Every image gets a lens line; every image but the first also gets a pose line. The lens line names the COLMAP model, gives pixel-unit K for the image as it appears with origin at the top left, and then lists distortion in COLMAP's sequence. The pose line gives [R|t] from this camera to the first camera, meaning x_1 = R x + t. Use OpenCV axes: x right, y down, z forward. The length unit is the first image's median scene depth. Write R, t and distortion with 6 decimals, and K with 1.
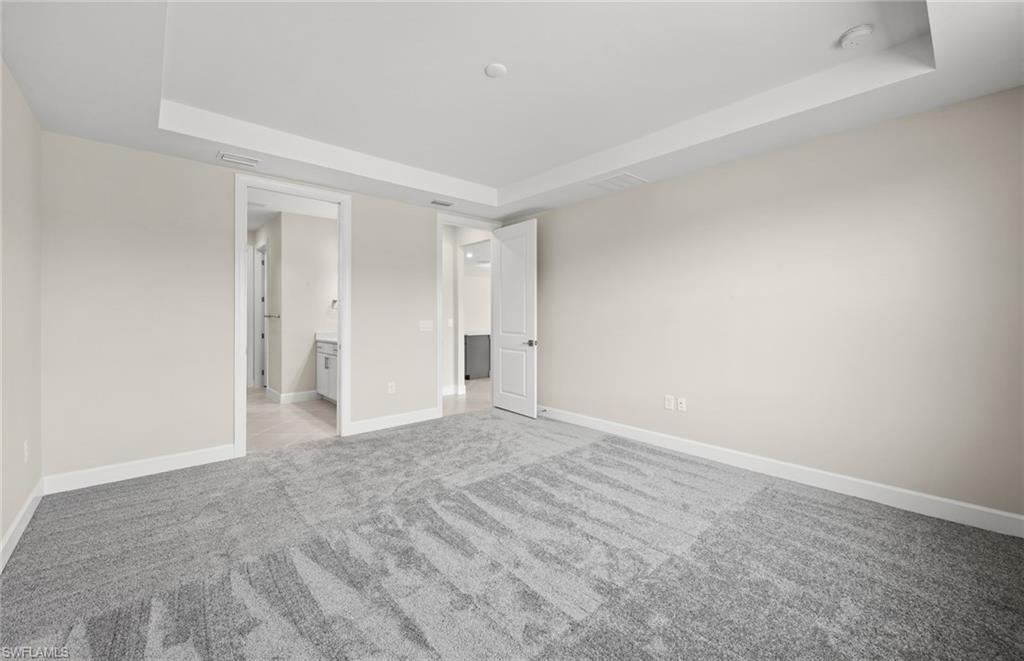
lens RADIAL K [[406.2, 0, 511.0], [0, 406.2, 322.1], [0, 0, 1]] dist [0.010321, -0.004228]
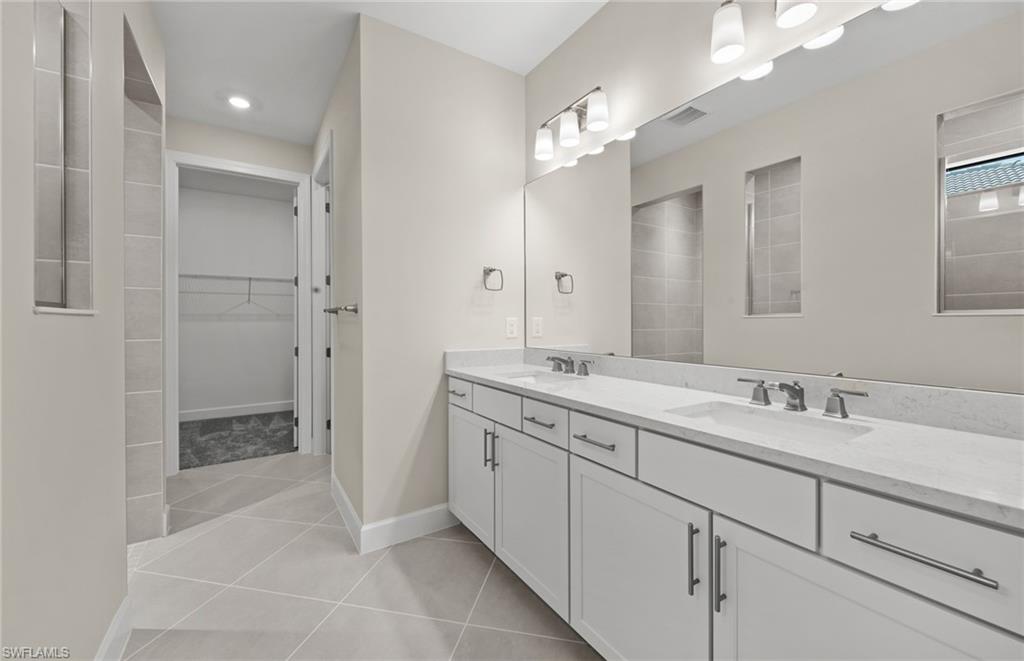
lens RADIAL K [[406.2, 0, 506.1], [0, 406.2, 323.0], [0, 0, 1]] dist [0.010321, -0.004228]
pose [[0.985382, -0.004137, -0.170309, -0.361804], [0.003322, 0.999982, -0.005072, 0.000568], [0.170326, 0.004432, 0.985378, 0.640503]]
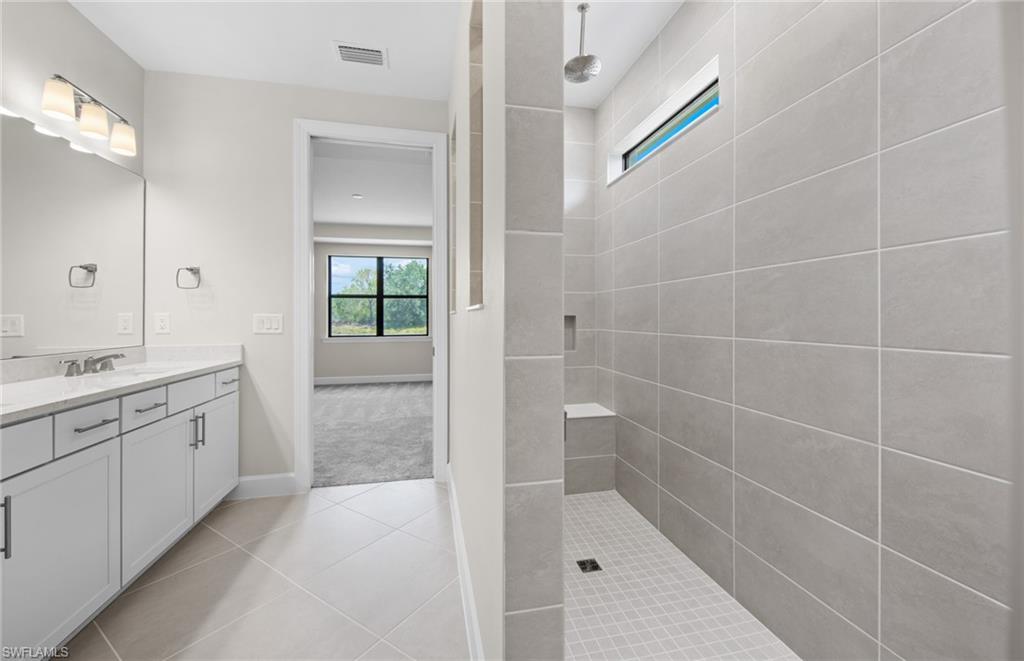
lens RADIAL K [[406.2, 0, 511.9], [0, 406.2, 321.6], [0, 0, 1]] dist [0.010321, -0.004228]
pose [[-0.876623, -0.005215, 0.481150, -0.720898], [0.000790, 0.999924, 0.012277, -0.001666], [-0.481178, 0.011143, -0.876552, 0.995858]]
